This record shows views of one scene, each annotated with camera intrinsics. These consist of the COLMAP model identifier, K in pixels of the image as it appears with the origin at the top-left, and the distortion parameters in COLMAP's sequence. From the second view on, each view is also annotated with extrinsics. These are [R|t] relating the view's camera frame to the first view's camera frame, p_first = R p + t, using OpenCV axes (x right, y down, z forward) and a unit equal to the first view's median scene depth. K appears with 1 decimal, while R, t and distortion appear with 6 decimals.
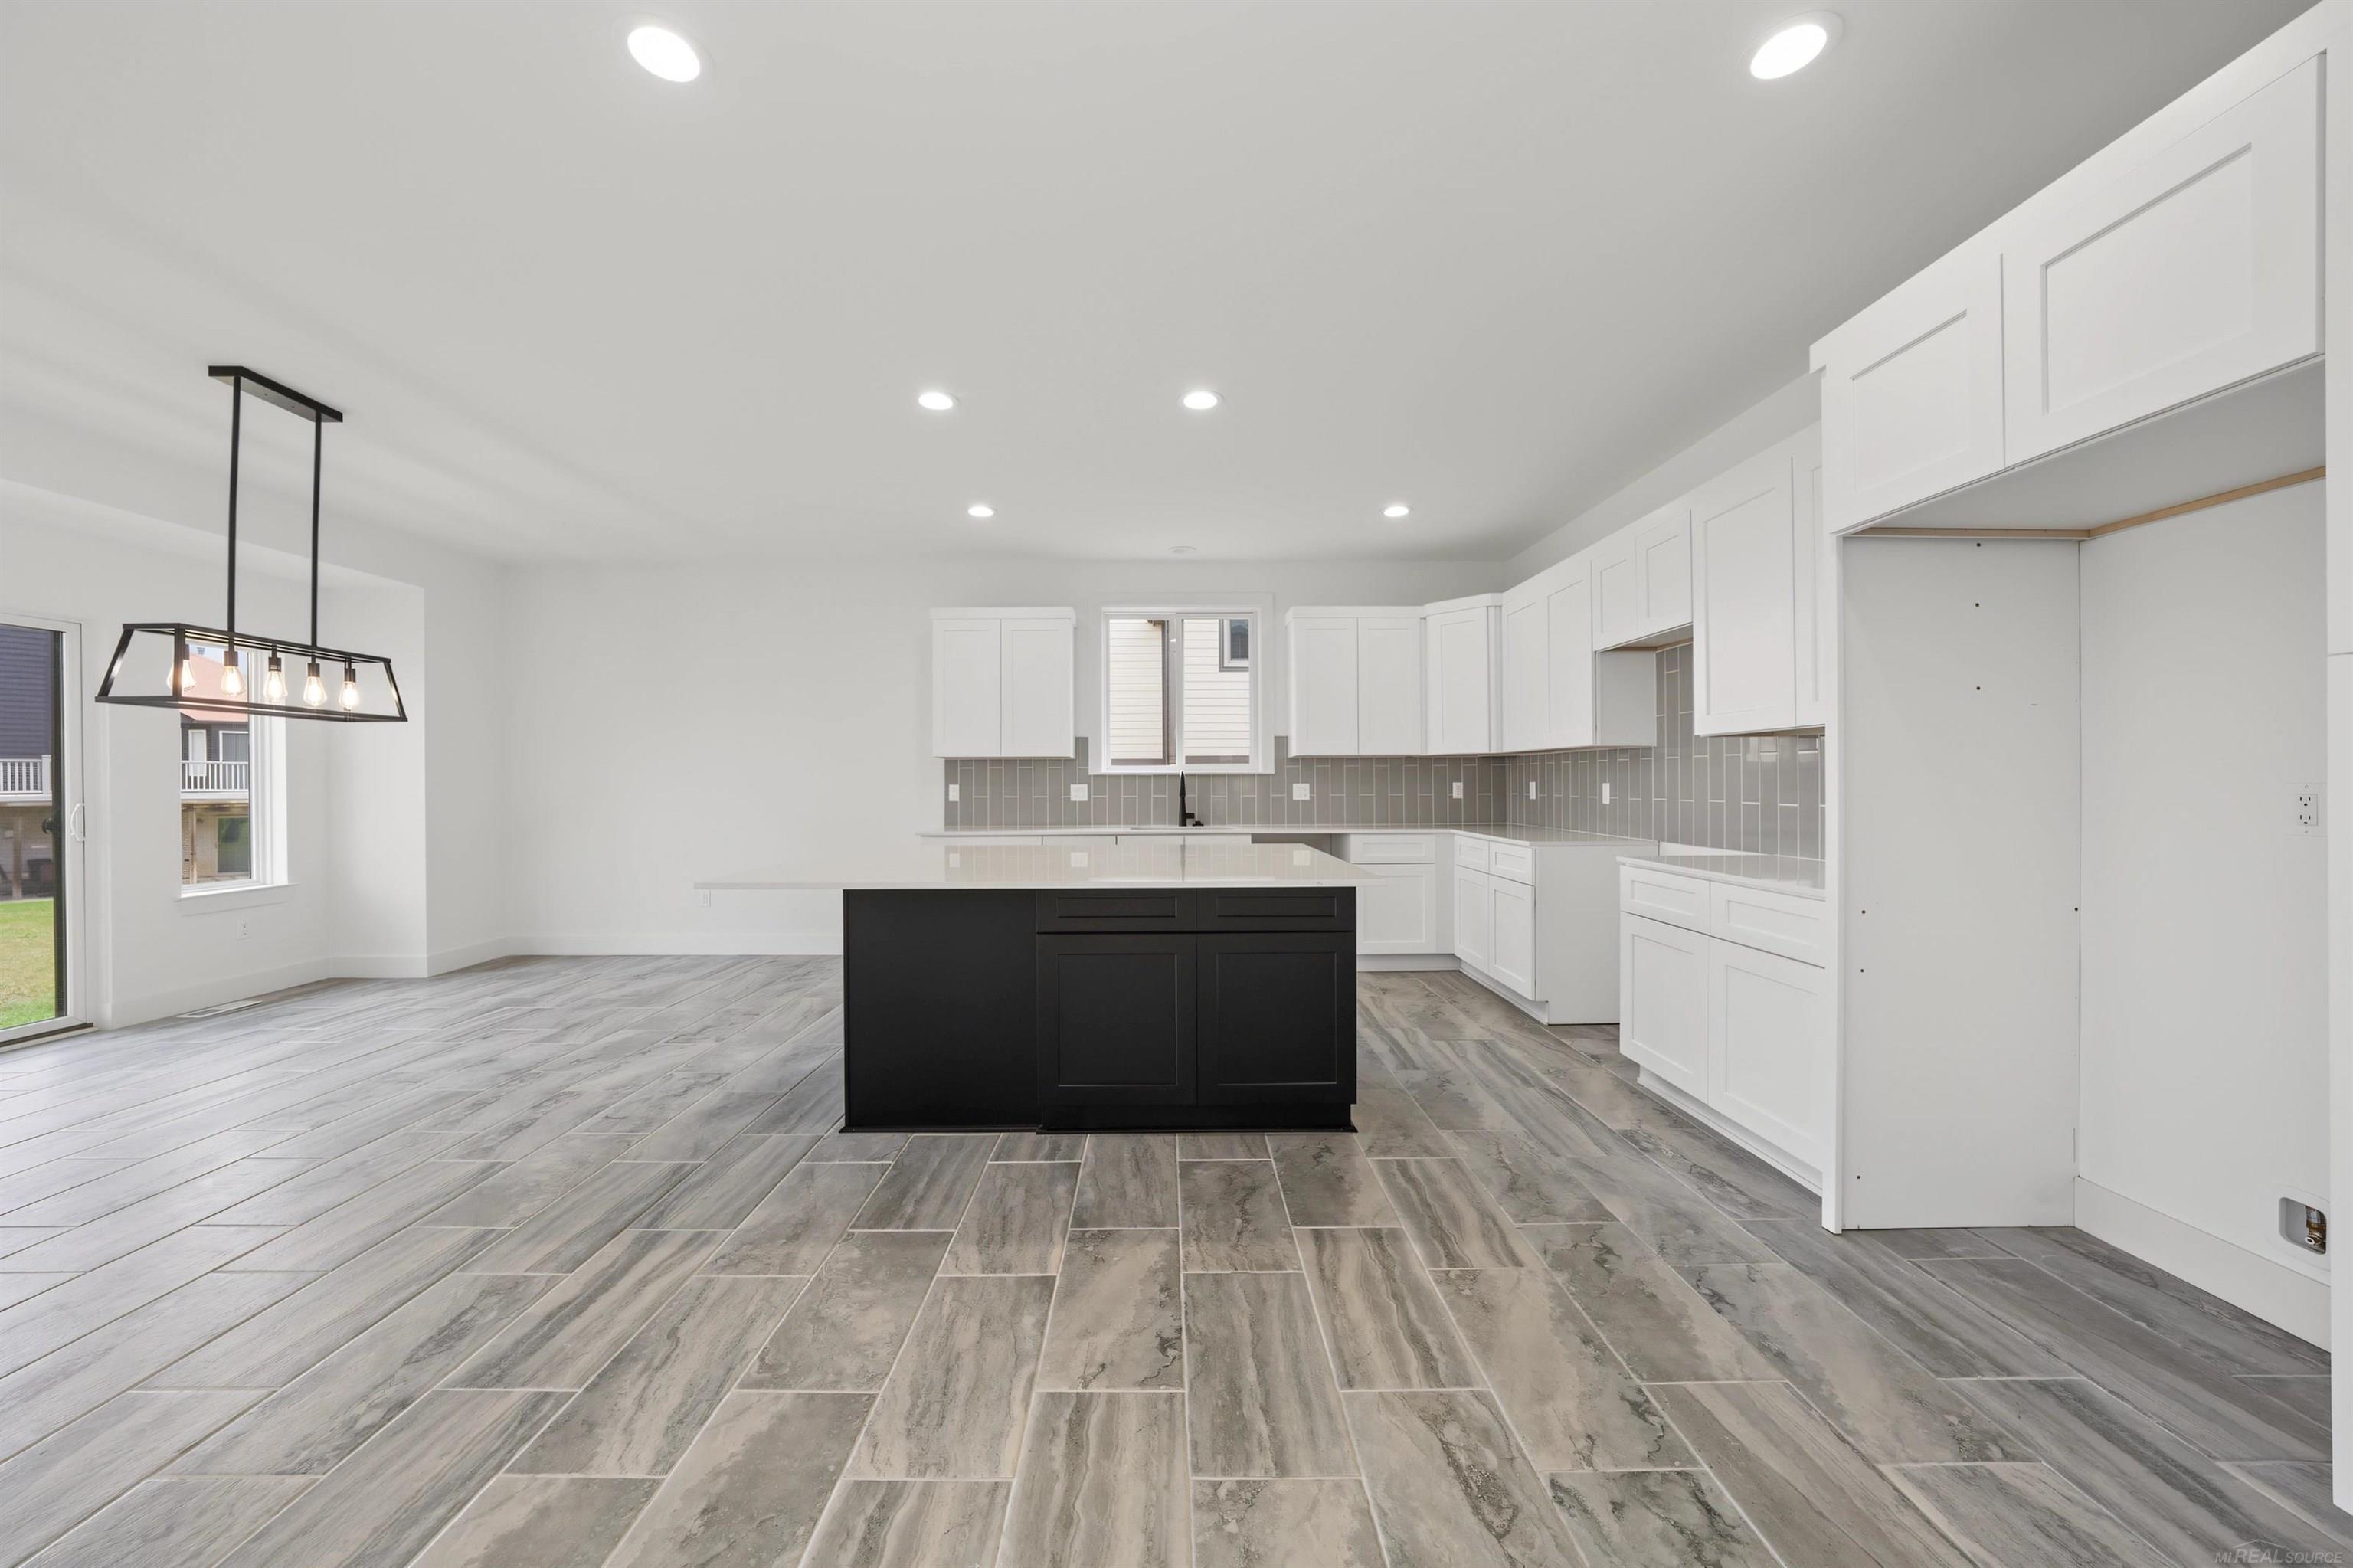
lens RADIAL K [[814.3, 0, 1182.1], [0, 814.3, 769.0], [0, 0, 1]] dist [-0.027680, 0.005901]
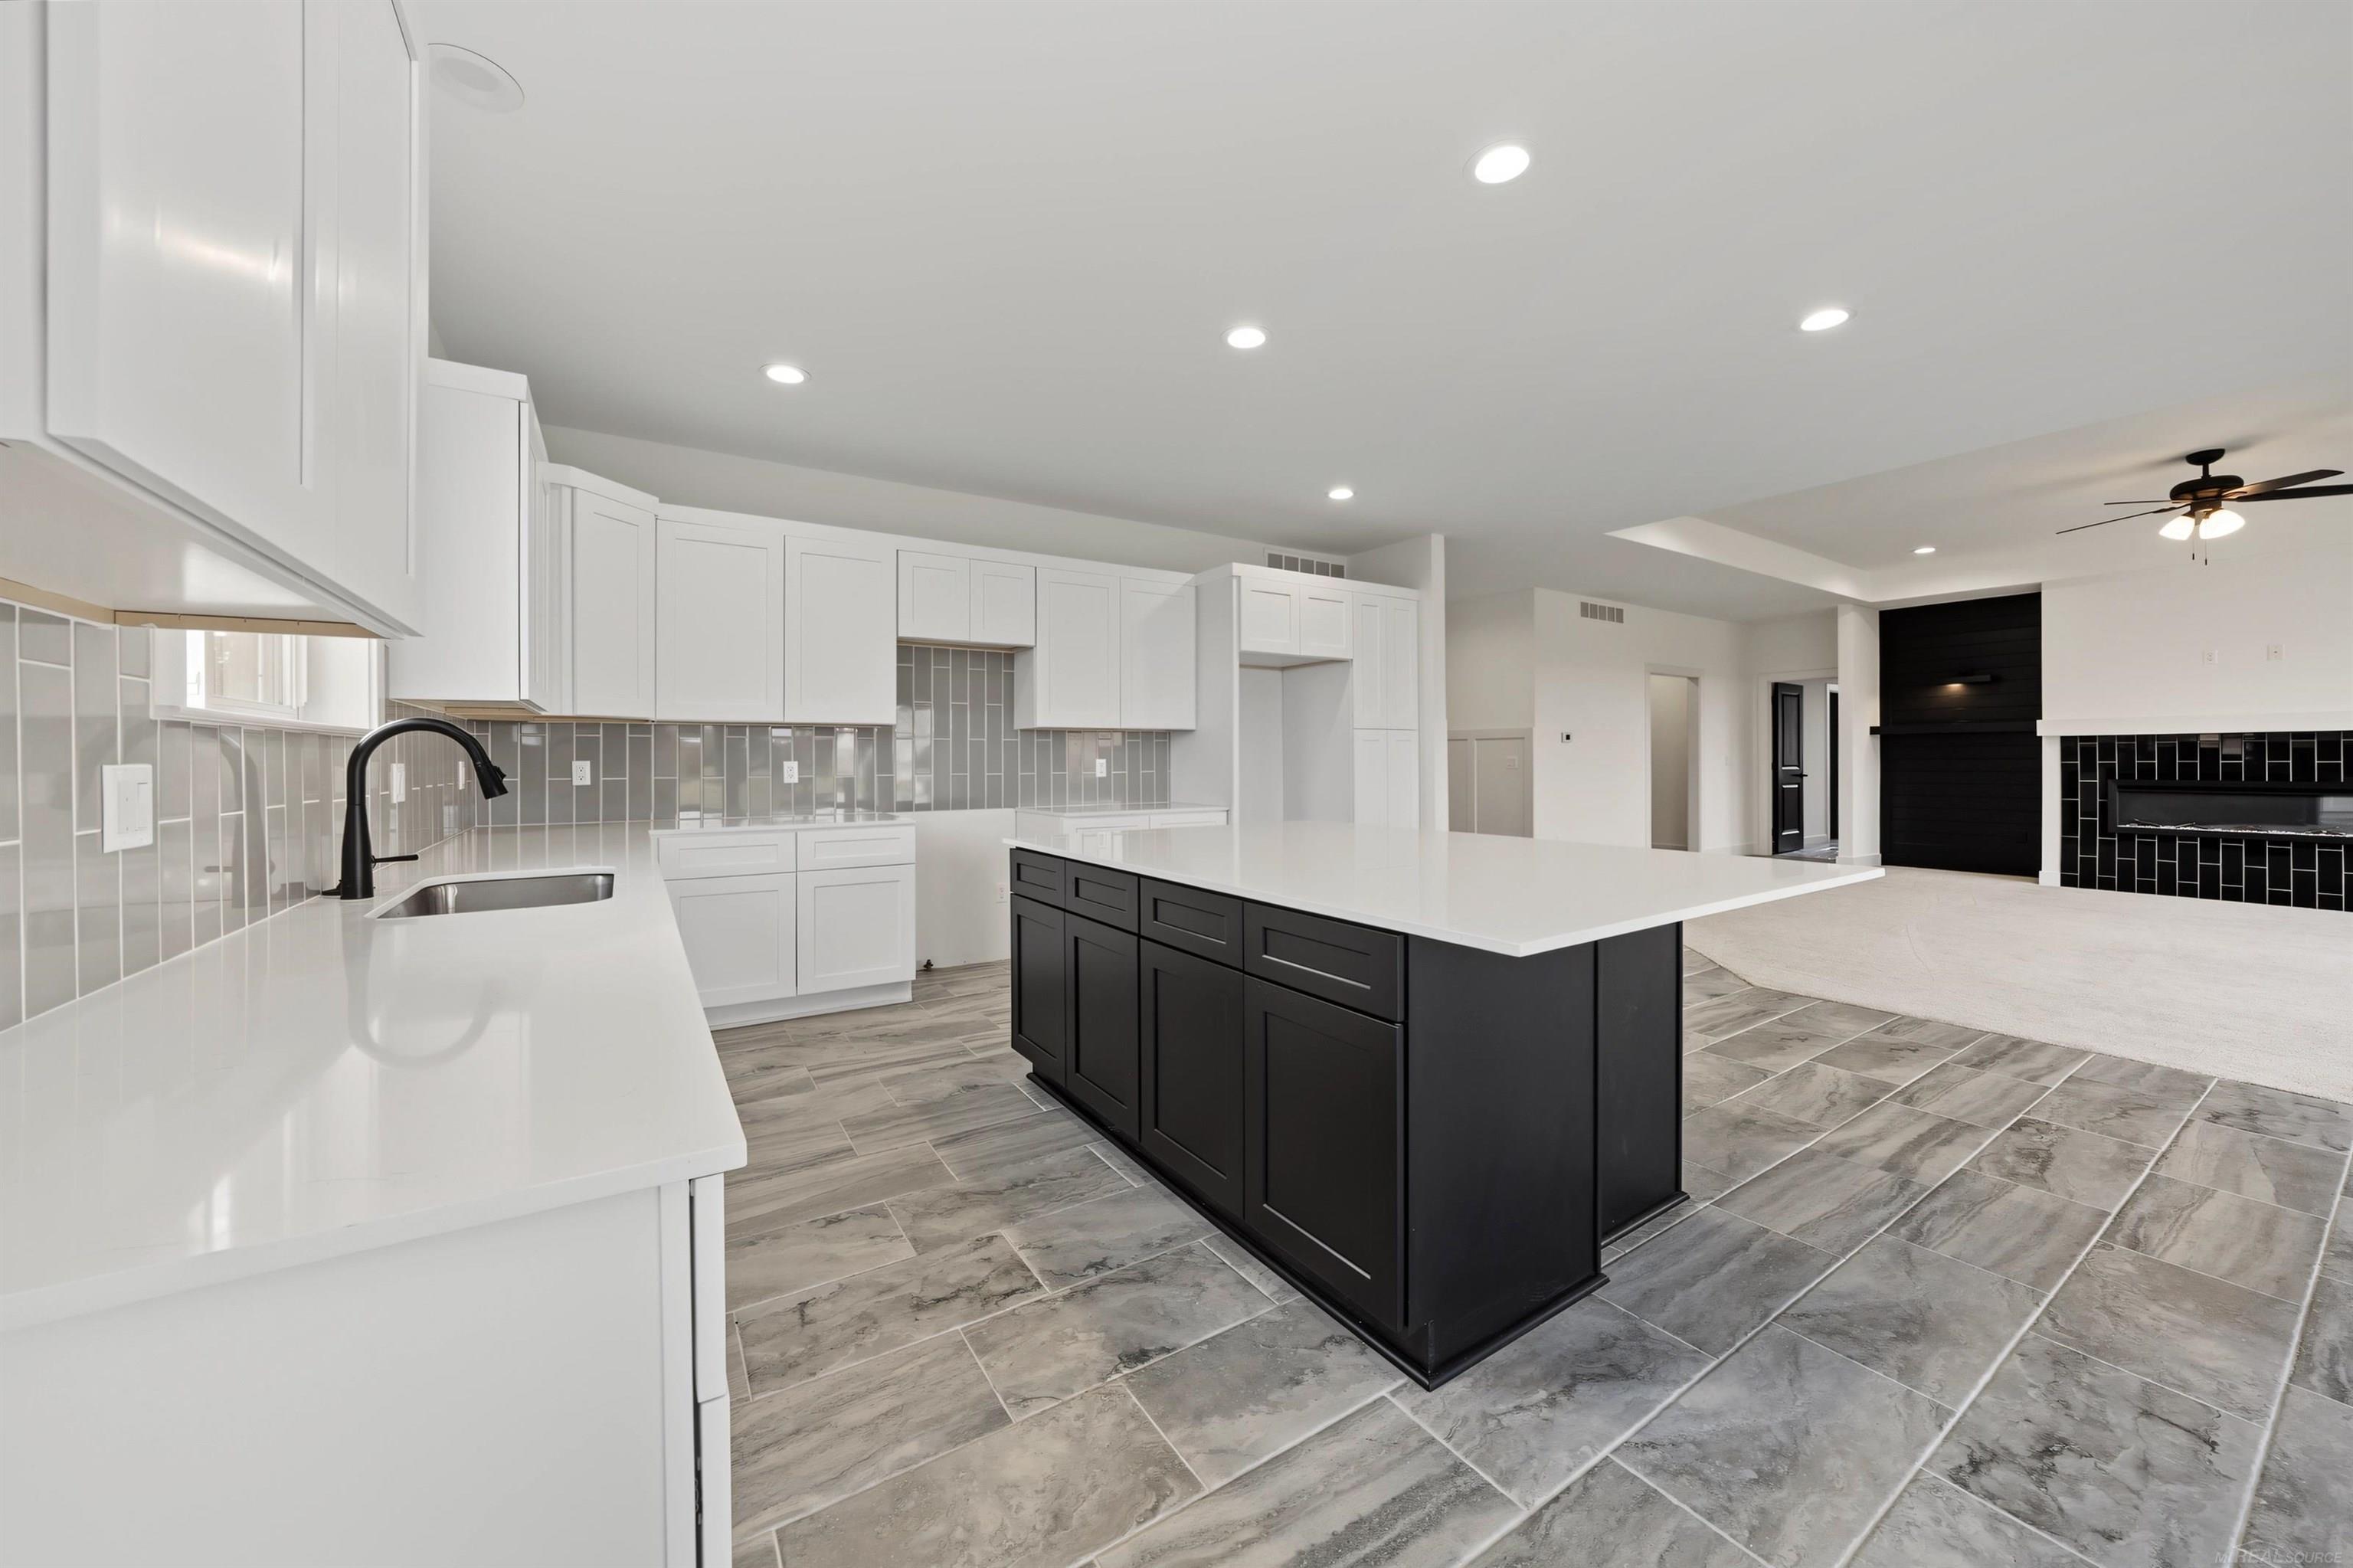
lens RADIAL K [[814.3, 0, 1182.1], [0, 814.3, 769.0], [0, 0, 1]] dist [-0.027680, 0.005901]
pose [[-0.509495, -0.005758, 0.860454, -1.121351], [-0.001011, 0.999981, 0.006093, 0.050356], [-0.860473, 0.002234, -0.509491, 2.429295]]
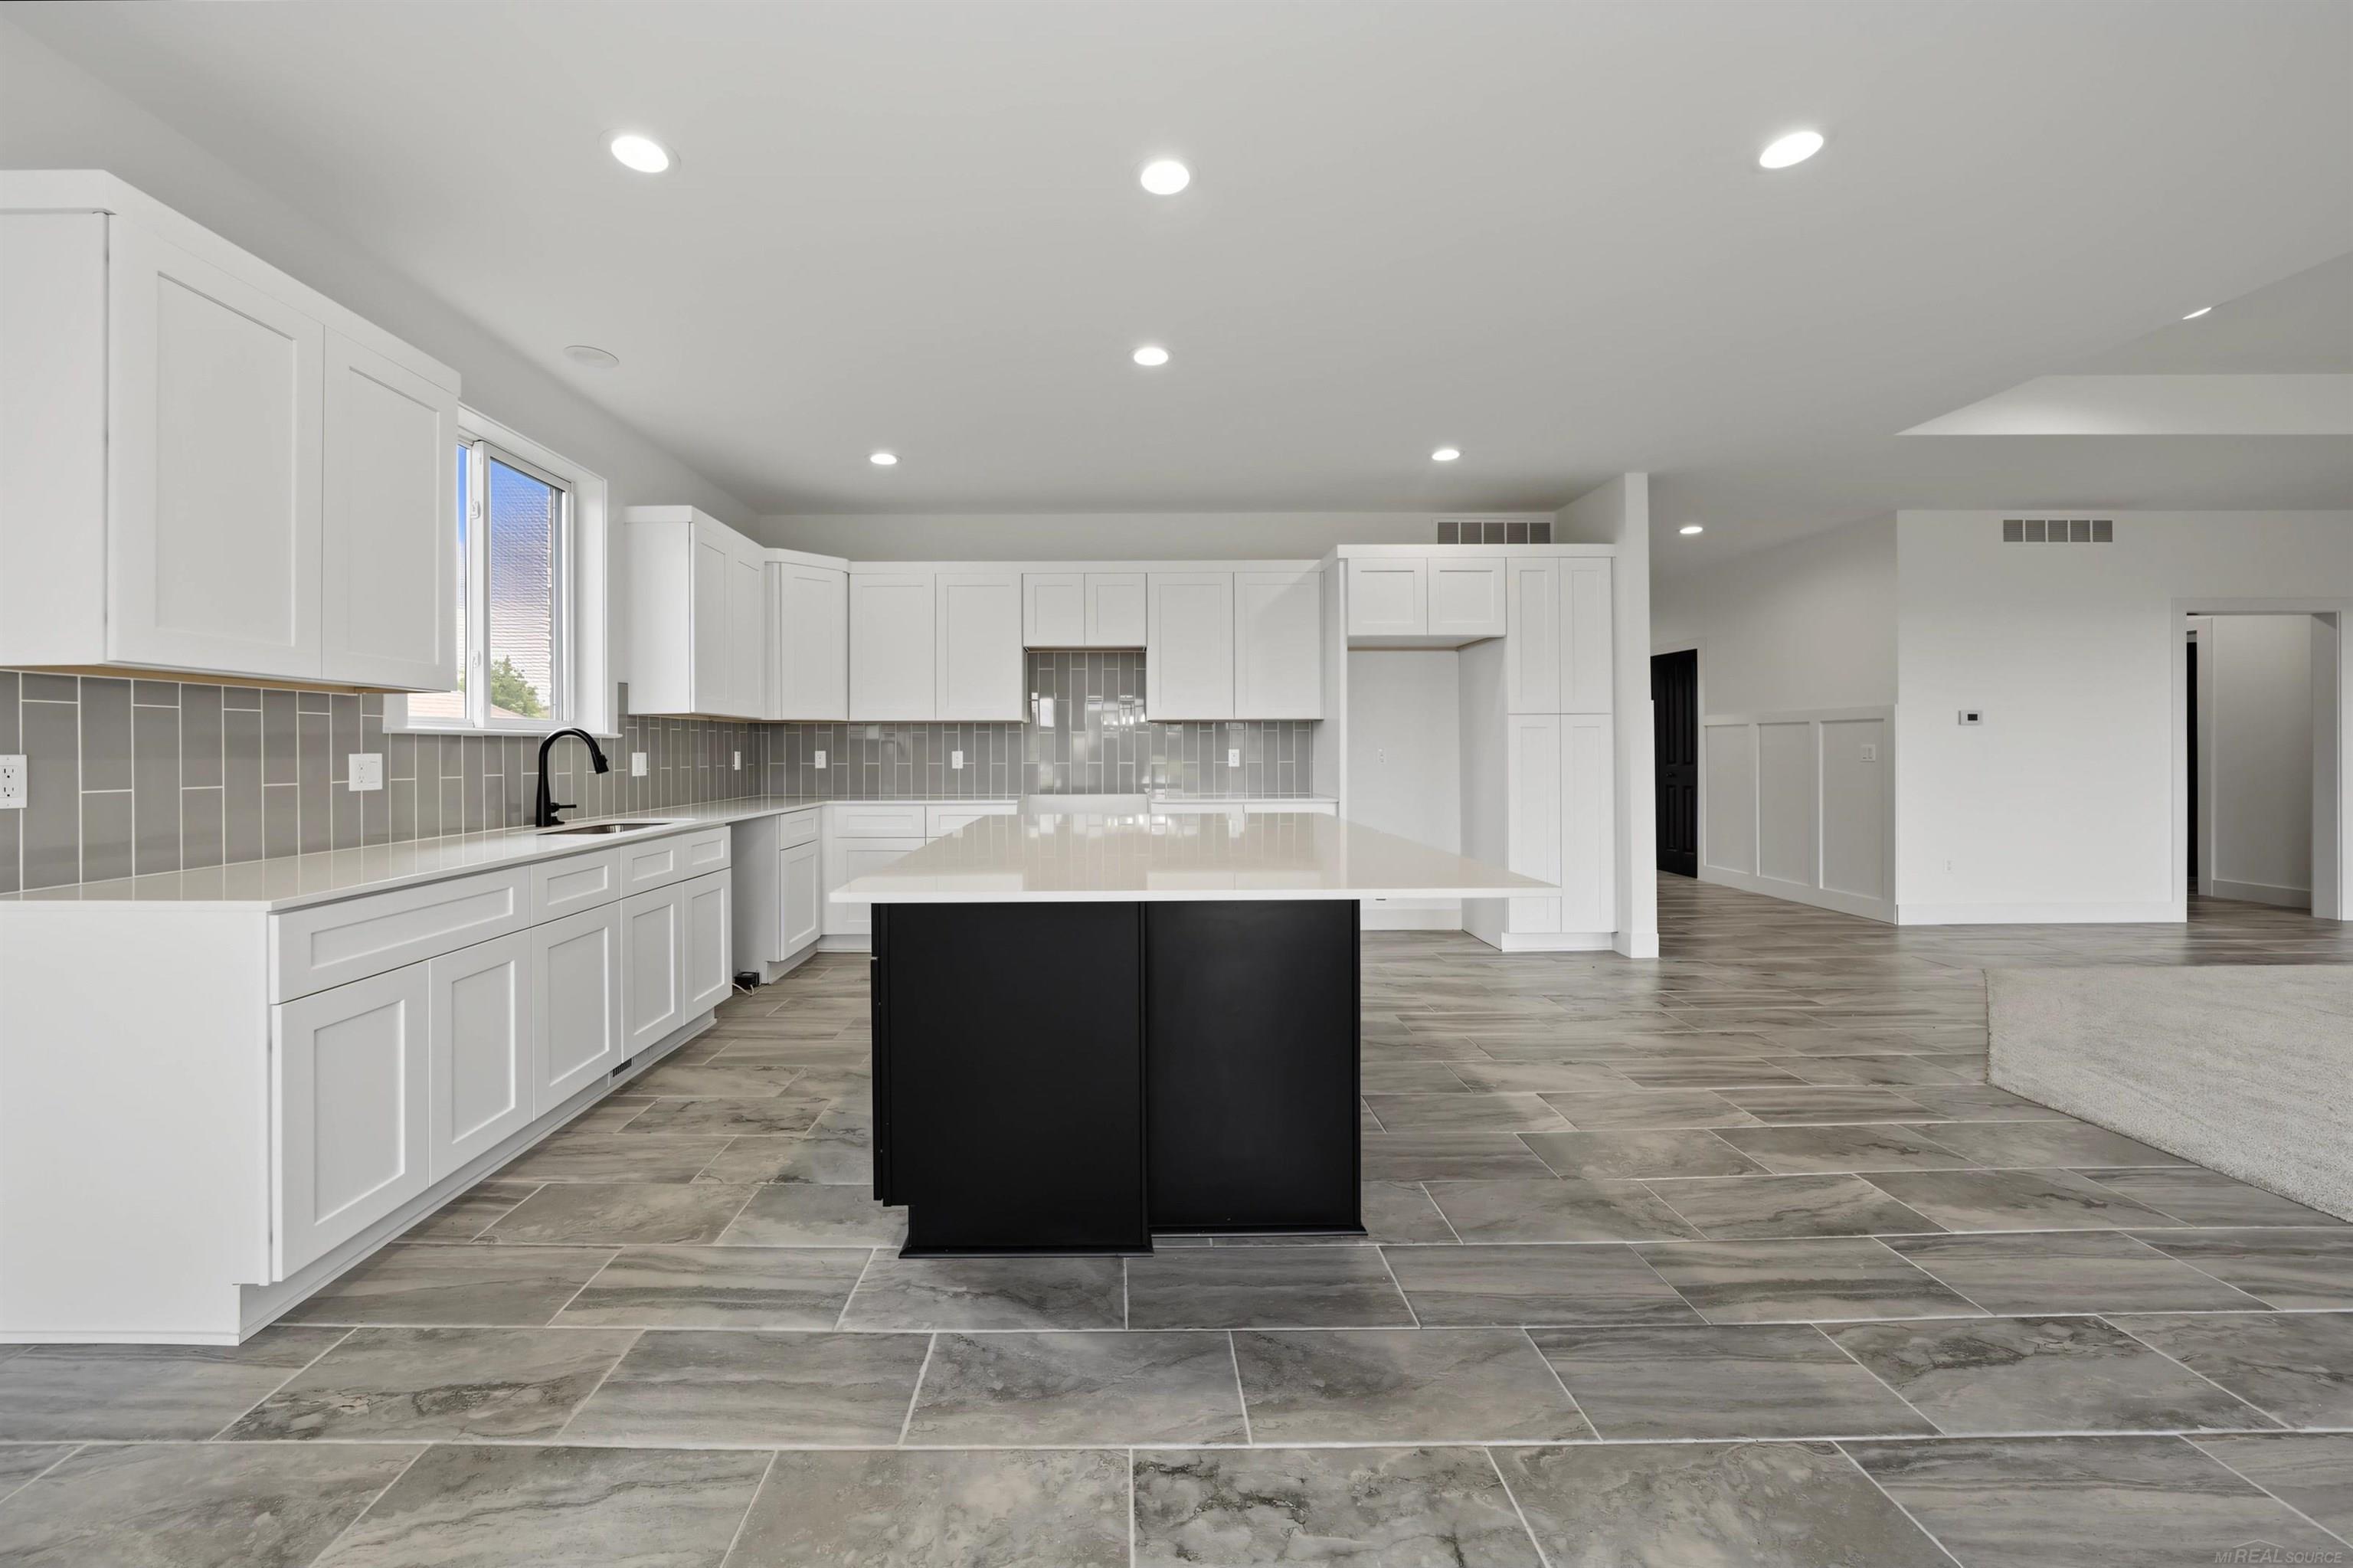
lens RADIAL K [[854.2, 0, 1142.6], [0, 854.2, 756.1], [0, 0, 1]] dist [-0.029290, 0.006124]
pose [[0.015827, -0.003544, 0.999868, -1.553376], [-0.003151, 0.999989, 0.003594, 0.048090], [-0.999870, -0.003207, 0.015816, 1.594747]]
